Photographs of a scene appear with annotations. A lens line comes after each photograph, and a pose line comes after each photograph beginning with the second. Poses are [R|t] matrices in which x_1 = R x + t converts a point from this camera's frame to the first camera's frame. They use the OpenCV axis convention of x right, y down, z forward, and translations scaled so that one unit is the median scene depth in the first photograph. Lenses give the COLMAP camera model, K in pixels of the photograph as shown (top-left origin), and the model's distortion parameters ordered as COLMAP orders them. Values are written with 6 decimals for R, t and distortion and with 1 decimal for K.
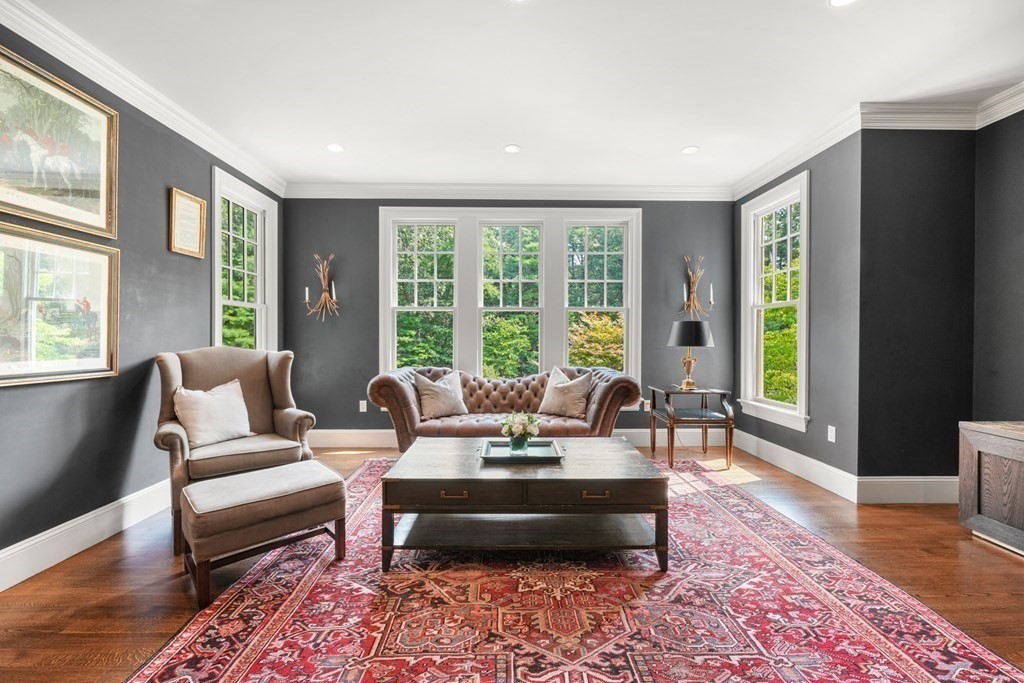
lens RADIAL K [[437.5, 0, 510.4], [0, 437.5, 339.5], [0, 0, 1]] dist [-0.002617, 0.000727]
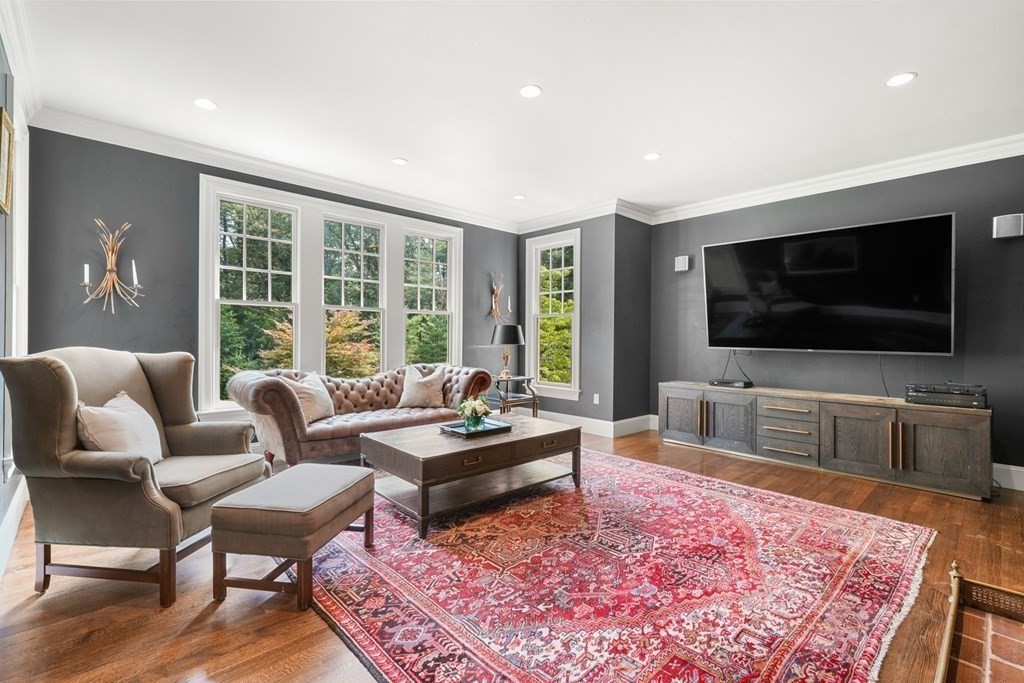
lens RADIAL K [[463.3, 0, 534.8], [0, 463.3, 338.6], [0, 0, 1]] dist [0.001360, 0.000692]
pose [[0.719421, 0.003237, 0.694566, -0.654269], [-0.000233, 0.999990, -0.004419, 0.005412], [-0.694574, 0.003017, 0.719415, -0.060363]]
